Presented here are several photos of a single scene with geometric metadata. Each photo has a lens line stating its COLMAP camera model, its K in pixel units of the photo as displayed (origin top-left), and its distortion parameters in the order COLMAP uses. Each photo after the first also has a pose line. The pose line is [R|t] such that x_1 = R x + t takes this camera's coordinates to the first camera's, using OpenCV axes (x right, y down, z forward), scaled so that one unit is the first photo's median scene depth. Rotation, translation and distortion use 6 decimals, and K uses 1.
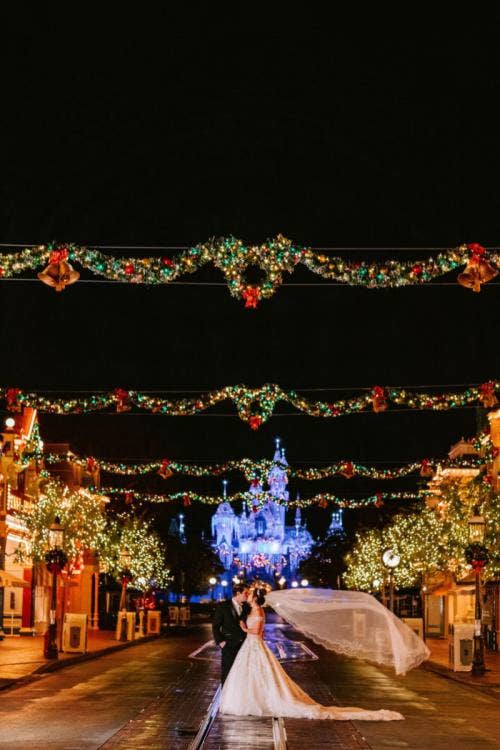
lens RADIAL K [[1570.6, 0, 250.0], [0, 1570.6, 375.0], [0, 0, 1]] dist [0.024693, 0.123625]
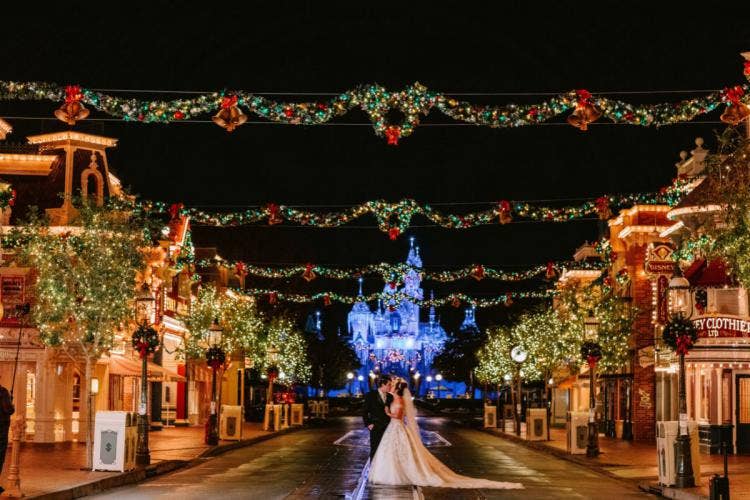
lens RADIAL K [[1570.6, 0, 375.0], [0, 1570.6, 250.0], [0, 0, 1]] dist [0.024693, 0.123625]
pose [[0.999975, -0.004350, -0.005564, -0.003864], [0.004625, 0.998725, 0.050261, -0.013953], [0.005338, -0.050285, 0.998721, -0.110502]]
